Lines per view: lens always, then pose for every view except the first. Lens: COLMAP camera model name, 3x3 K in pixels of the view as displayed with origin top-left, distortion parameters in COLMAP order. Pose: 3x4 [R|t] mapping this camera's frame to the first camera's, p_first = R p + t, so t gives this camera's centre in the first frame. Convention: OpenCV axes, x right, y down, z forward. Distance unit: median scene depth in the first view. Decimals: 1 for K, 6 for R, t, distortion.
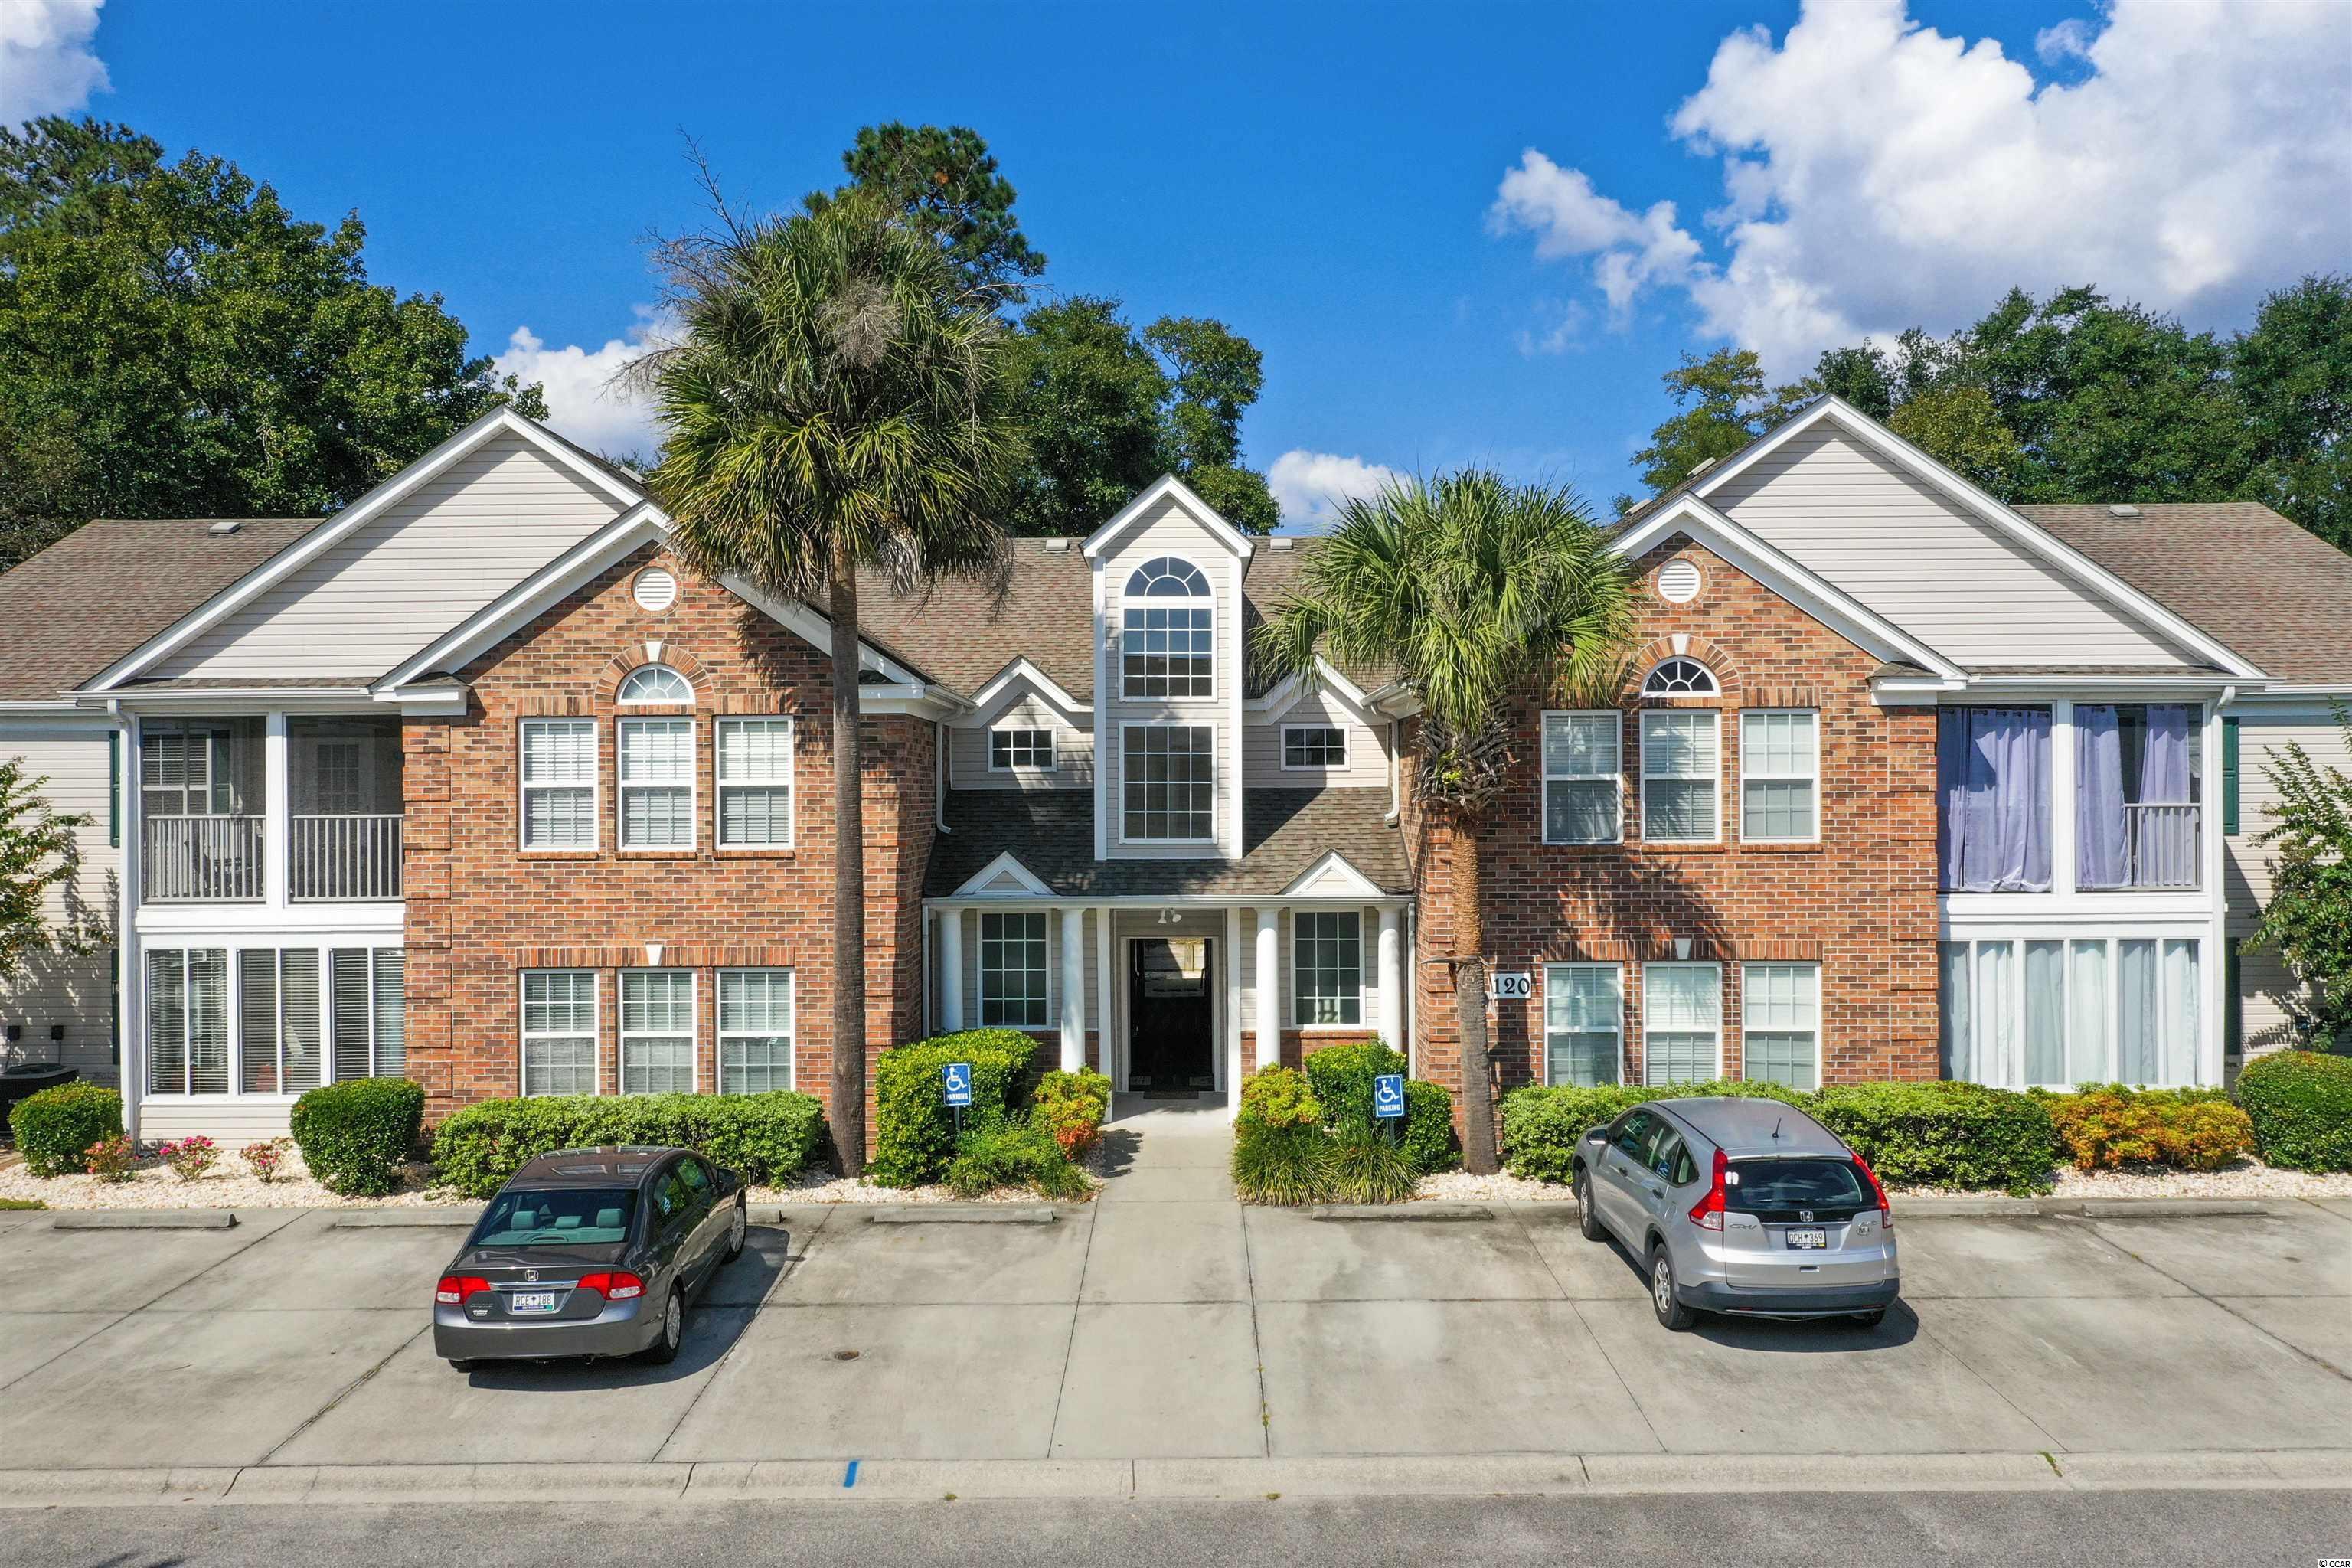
lens RADIAL K [[1854.6, 0, 1166.2], [0, 1854.6, 781.3], [0, 0, 1]] dist [0.003046, 0.005833]
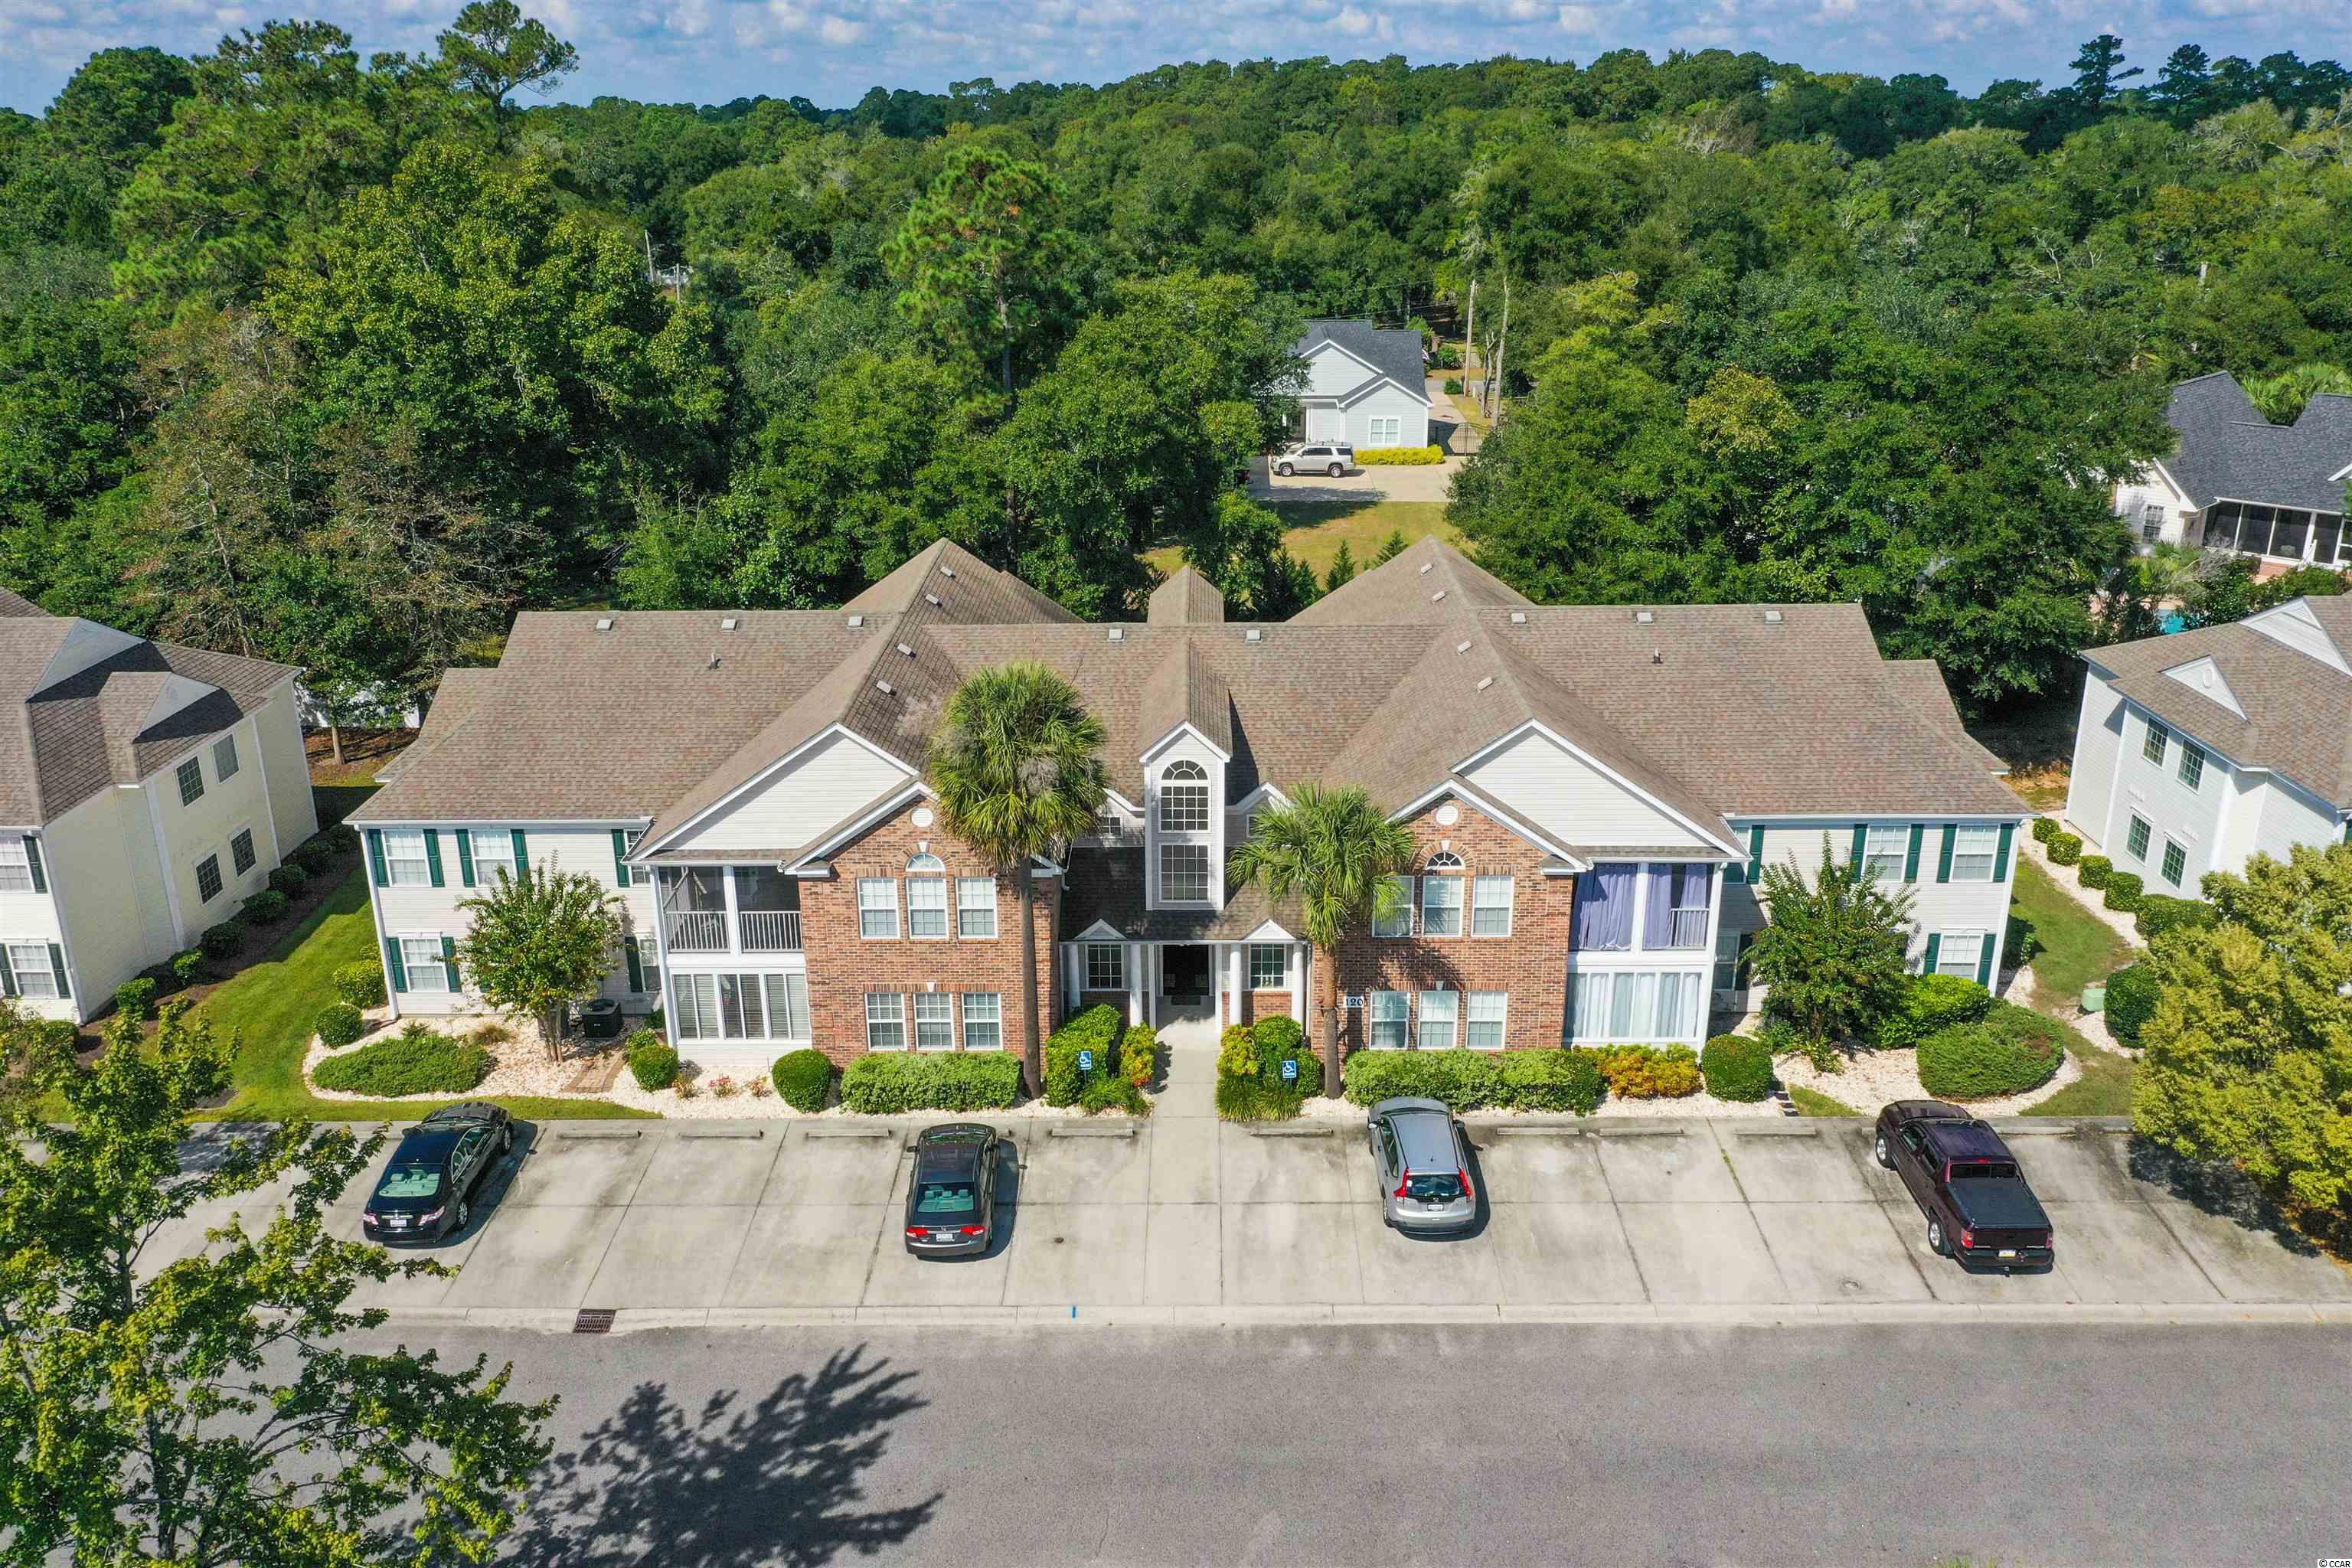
lens RADIAL K [[1854.6, 0, 1166.2], [0, 1854.6, 781.3], [0, 0, 1]] dist [0.003046, 0.005833]
pose [[0.999980, -0.001084, -0.006270, -0.006397], [0.003150, 0.940483, 0.339827, -0.801108], [0.005528, -0.339840, 0.940467, -0.821529]]
